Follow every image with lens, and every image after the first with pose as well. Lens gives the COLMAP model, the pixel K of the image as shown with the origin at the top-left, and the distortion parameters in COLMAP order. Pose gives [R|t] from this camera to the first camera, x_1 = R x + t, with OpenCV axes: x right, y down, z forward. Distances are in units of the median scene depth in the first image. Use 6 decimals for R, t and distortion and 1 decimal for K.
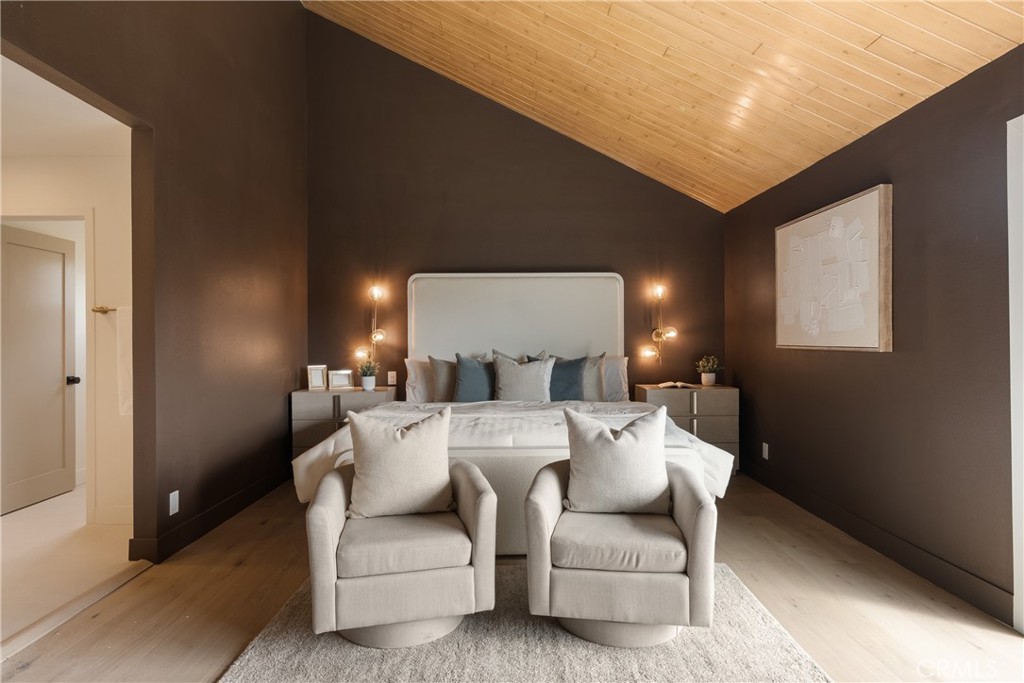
lens RADIAL K [[566.7, 0, 513.9], [0, 566.7, 335.3], [0, 0, 1]] dist [0.004520, 0.001673]
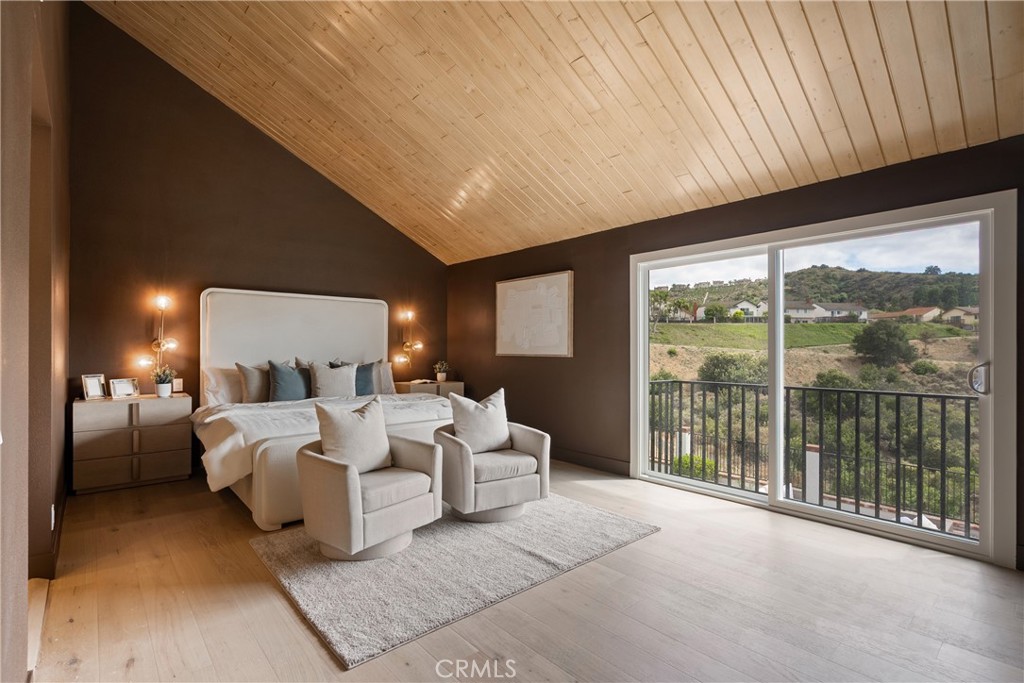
lens RADIAL K [[470.6, 0, 515.4], [0, 470.6, 343.7], [0, 0, 1]] dist [0.000960, 0.001189]
pose [[0.767951, 0.014874, 0.640336, -0.359137], [-0.011171, 0.999889, -0.009828, 0.000945], [-0.640412, 0.000395, 0.768032, -0.078073]]
